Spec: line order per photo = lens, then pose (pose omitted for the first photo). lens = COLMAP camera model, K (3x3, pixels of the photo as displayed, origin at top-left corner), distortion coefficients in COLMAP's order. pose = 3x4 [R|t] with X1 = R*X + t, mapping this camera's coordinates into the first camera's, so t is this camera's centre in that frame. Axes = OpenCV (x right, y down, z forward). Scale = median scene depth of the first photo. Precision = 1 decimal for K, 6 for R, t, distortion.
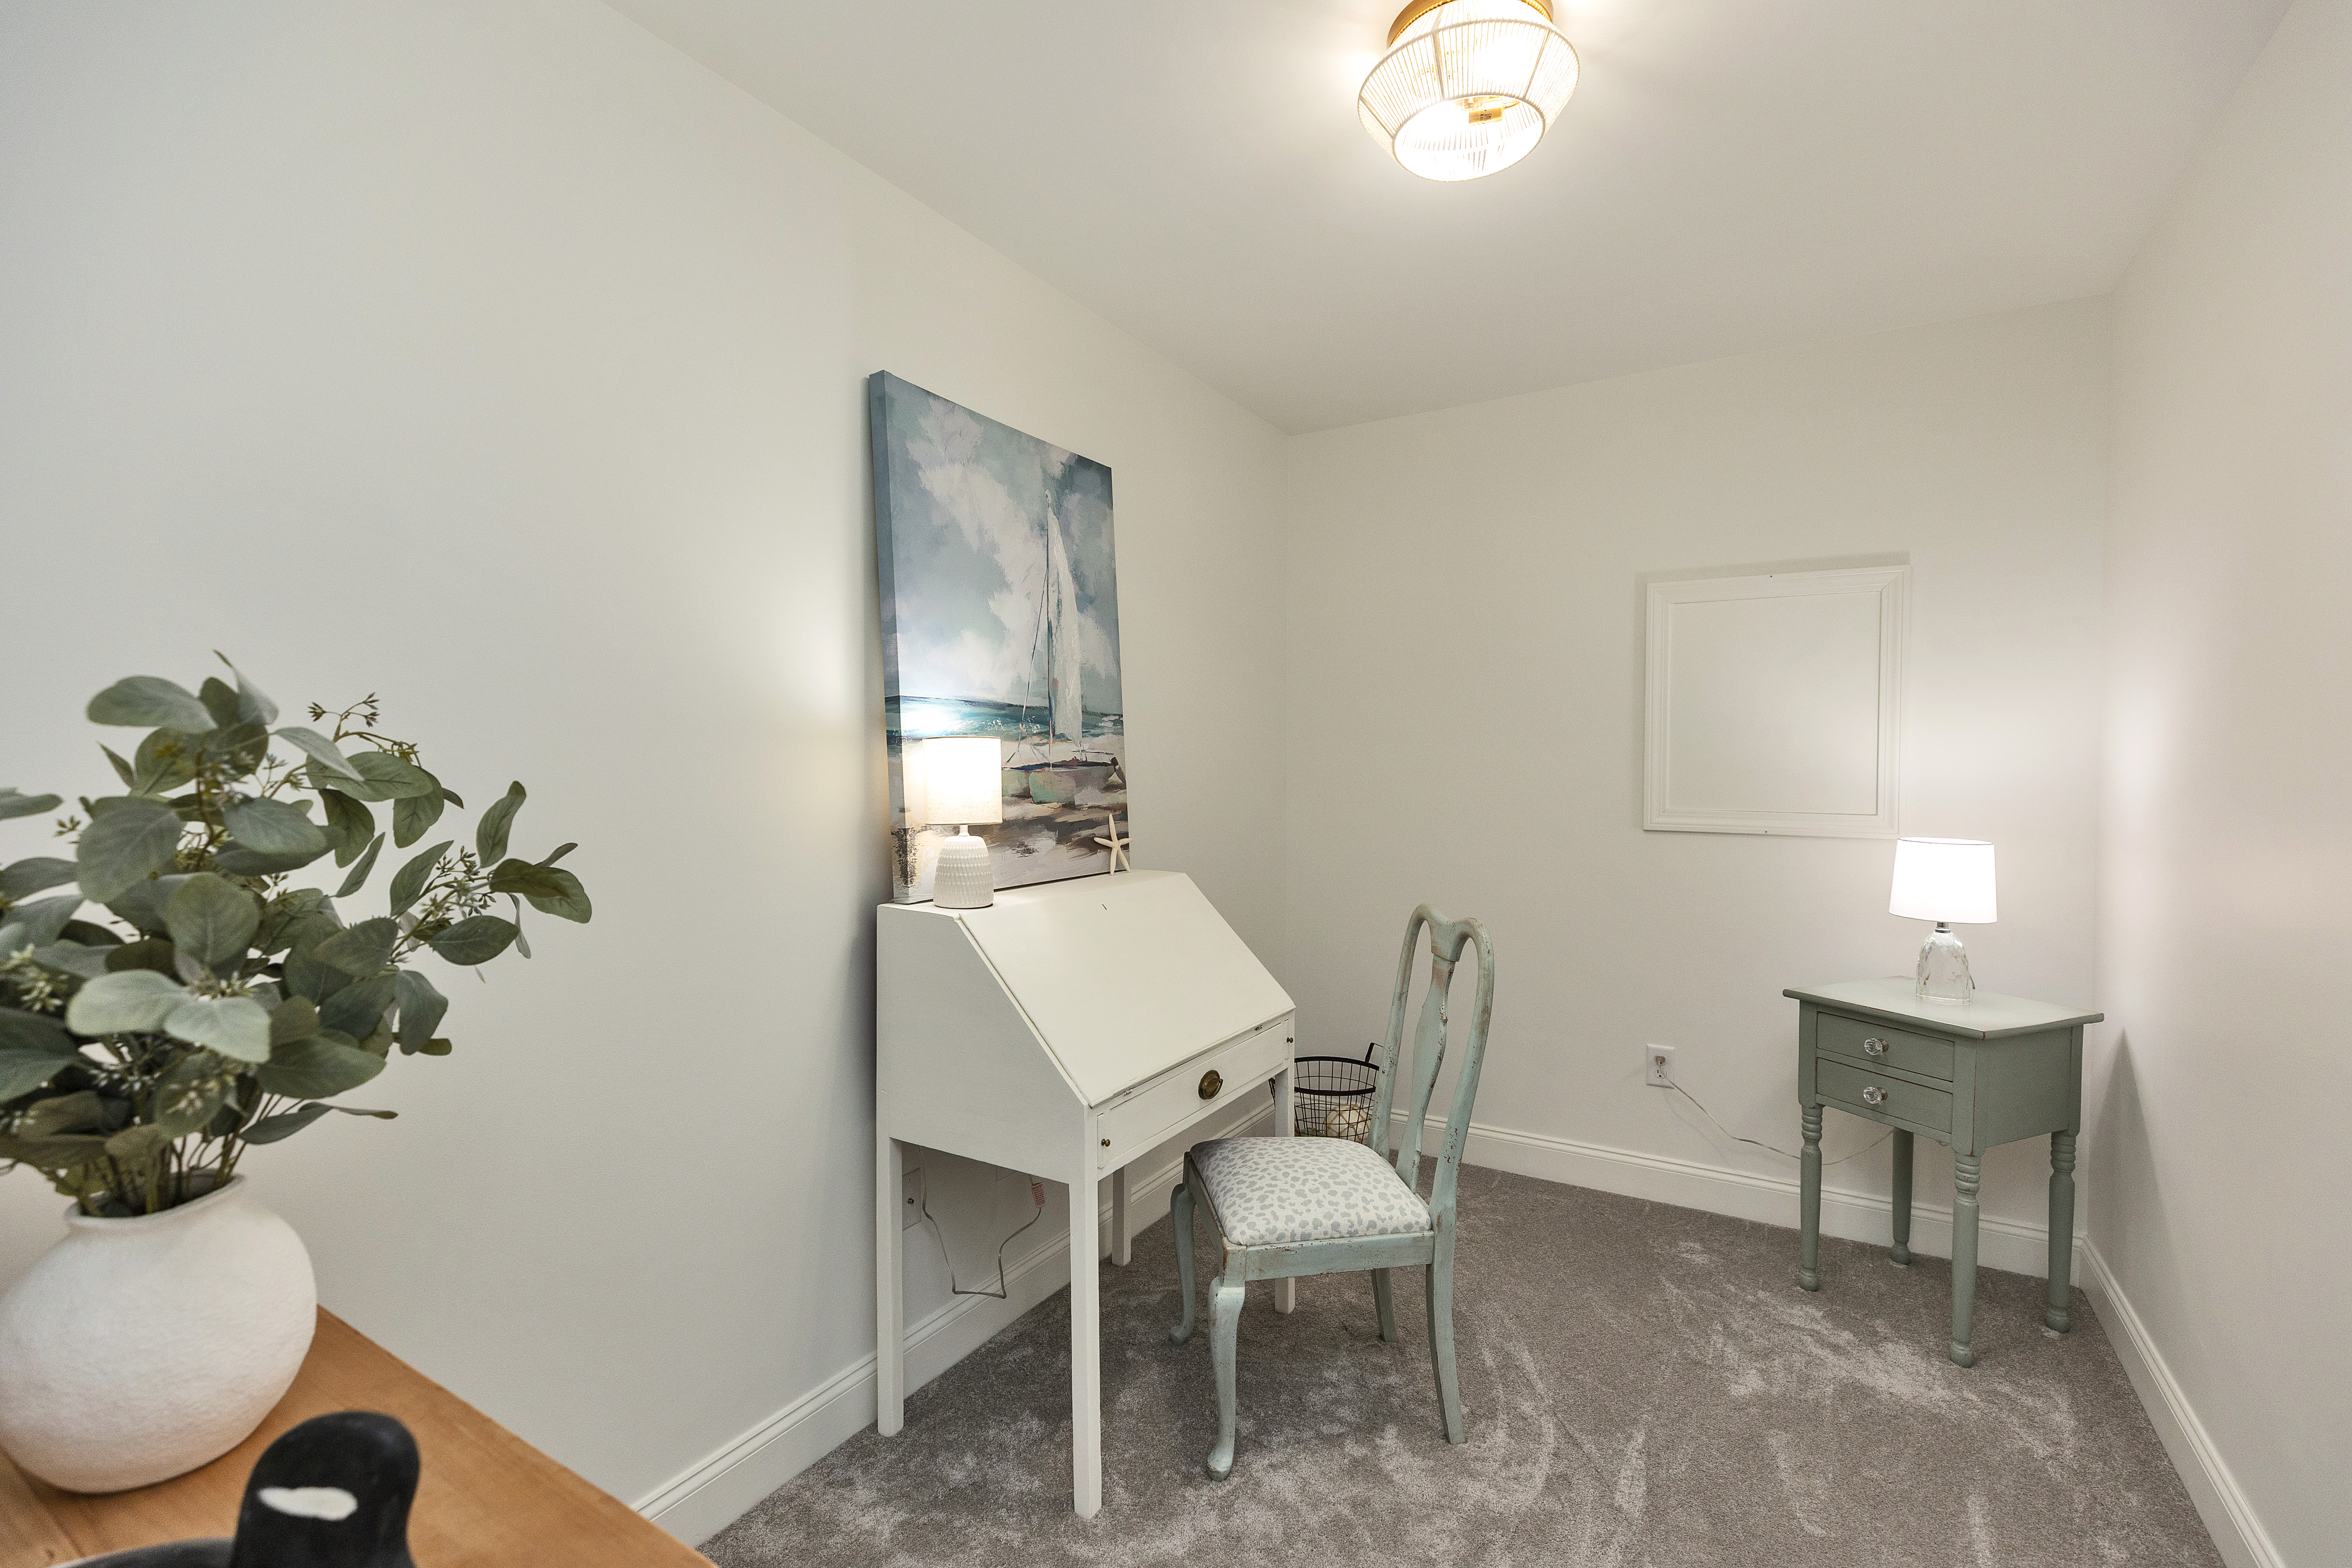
lens RADIAL K [[1046.8, 0, 1173.2], [0, 1046.8, 779.0], [0, 0, 1]] dist [0.006874, -0.001745]
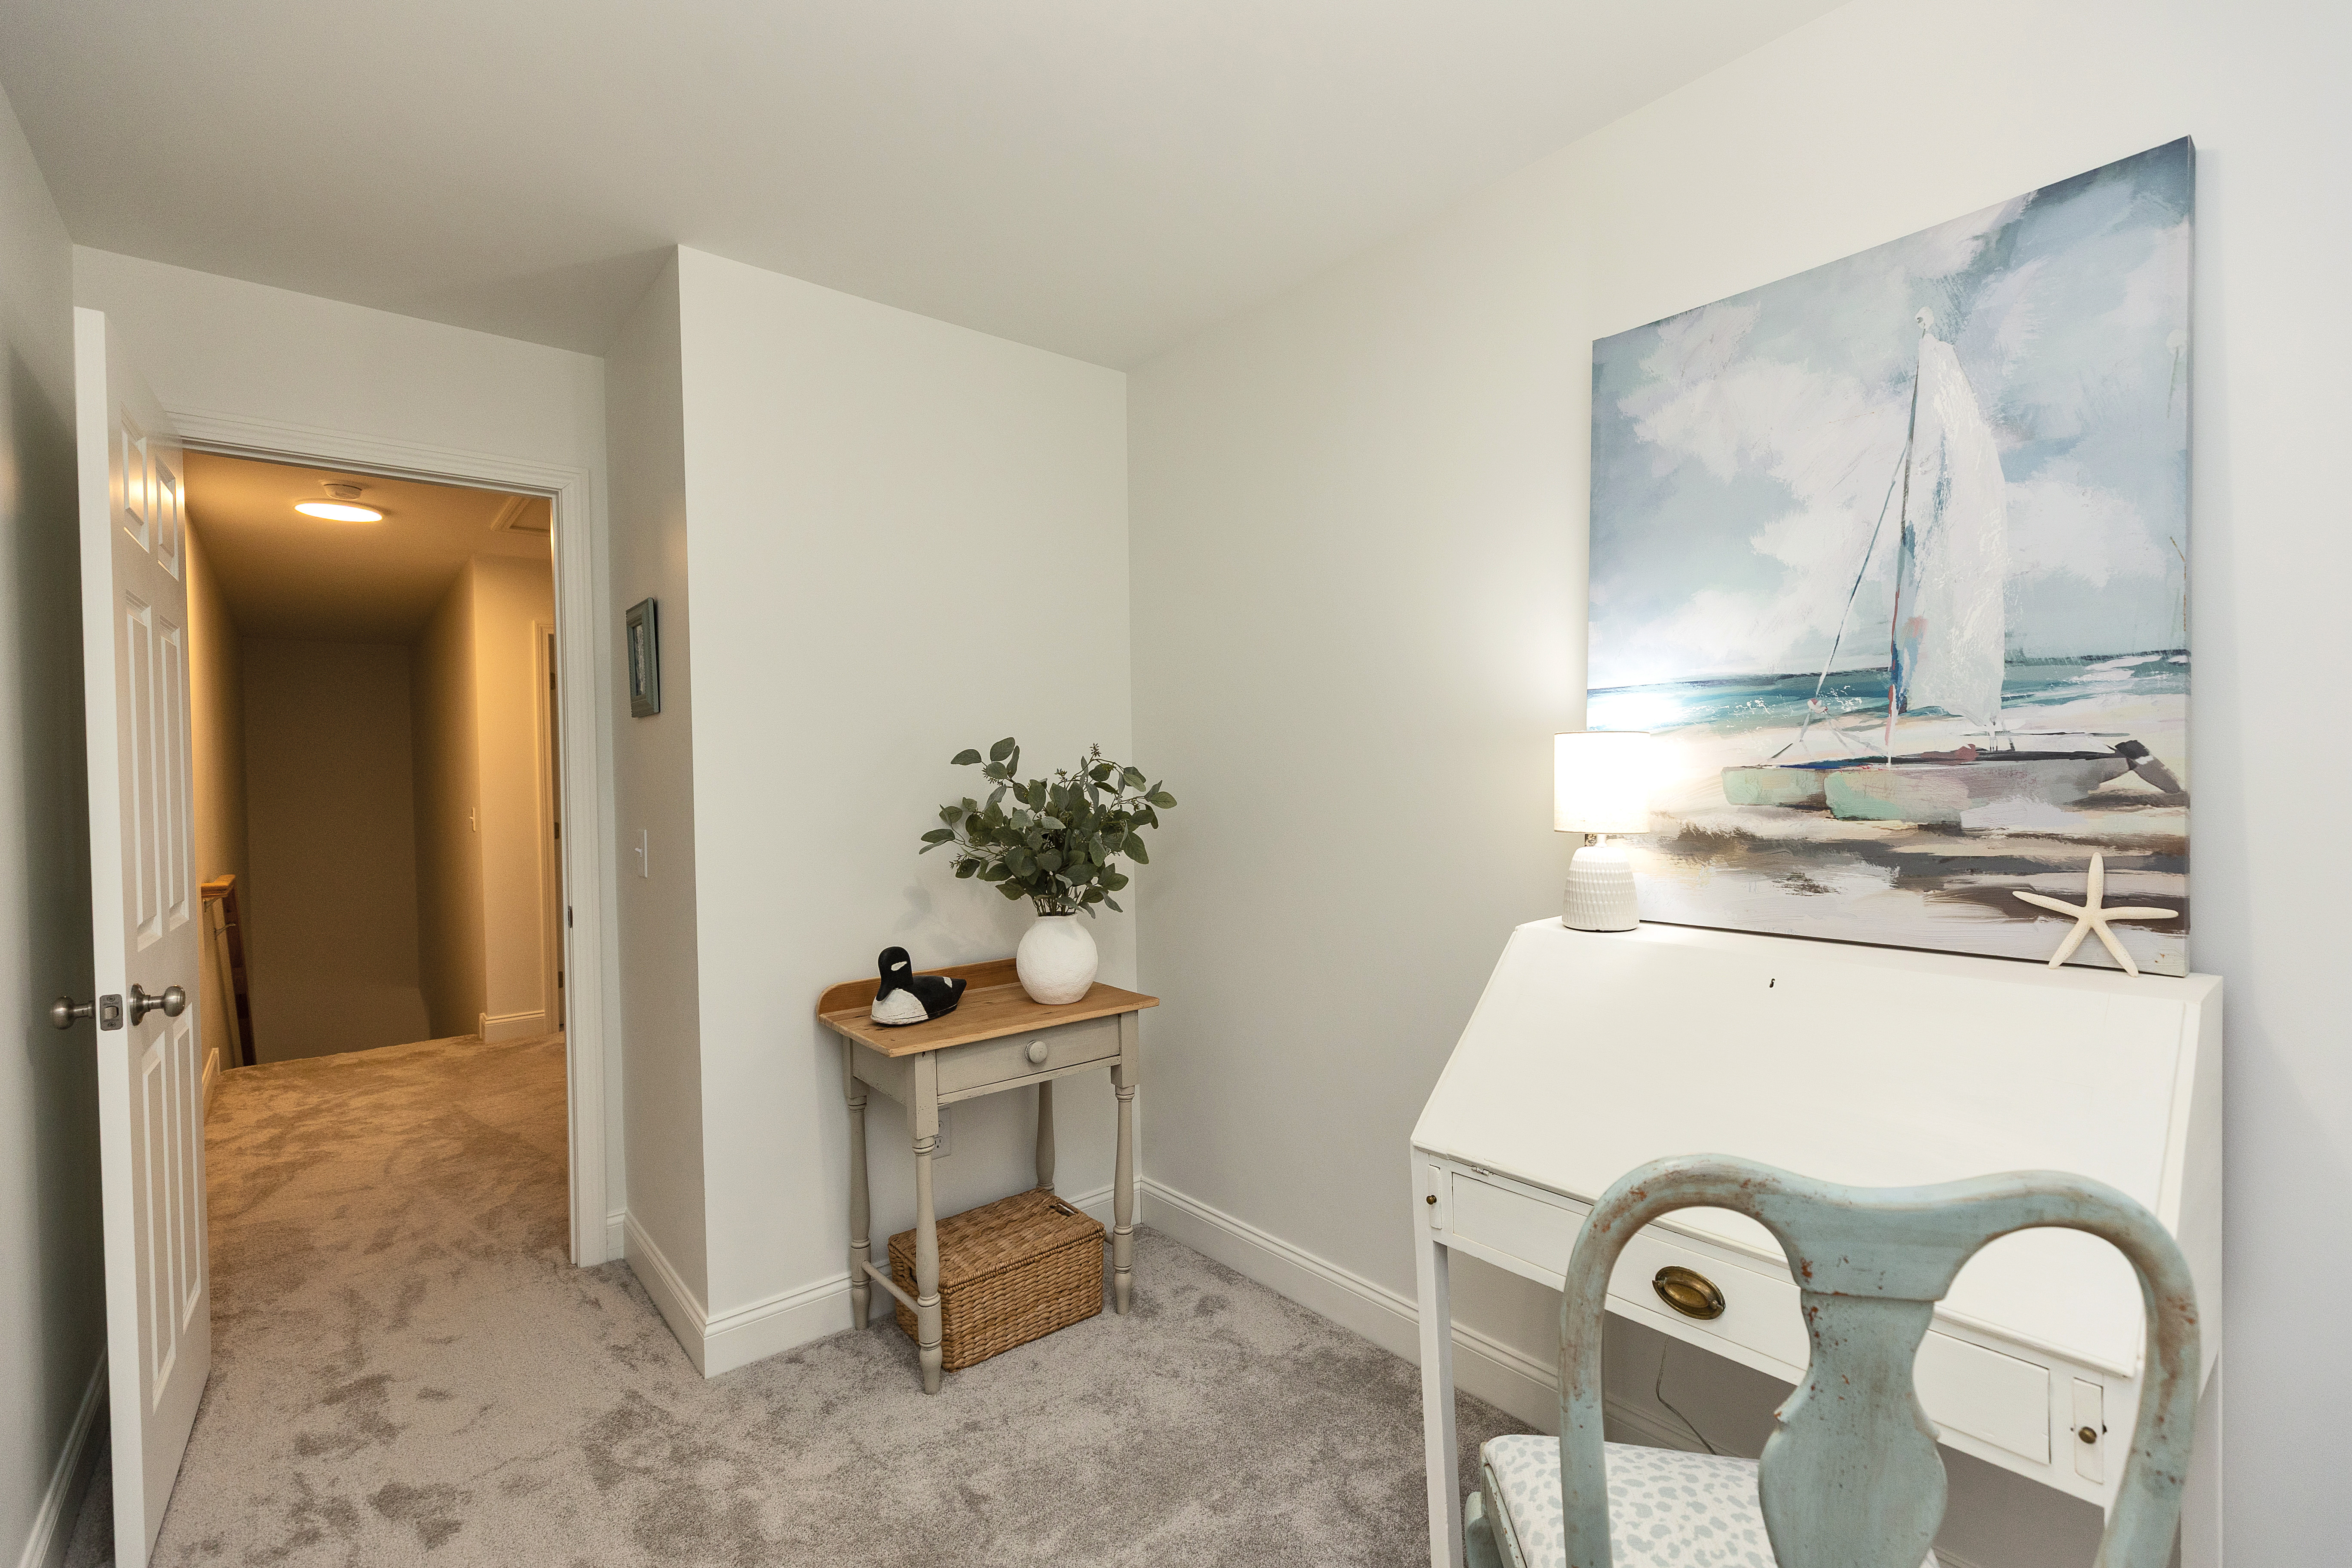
lens RADIAL K [[1046.8, 0, 1173.2], [0, 1046.8, 779.0], [0, 0, 1]] dist [0.006874, -0.001745]
pose [[-0.329843, 0.004681, -0.944024, 0.611930], [-0.003923, 0.999972, 0.006329, -0.004260], [0.944028, 0.005792, -0.329815, 0.803270]]
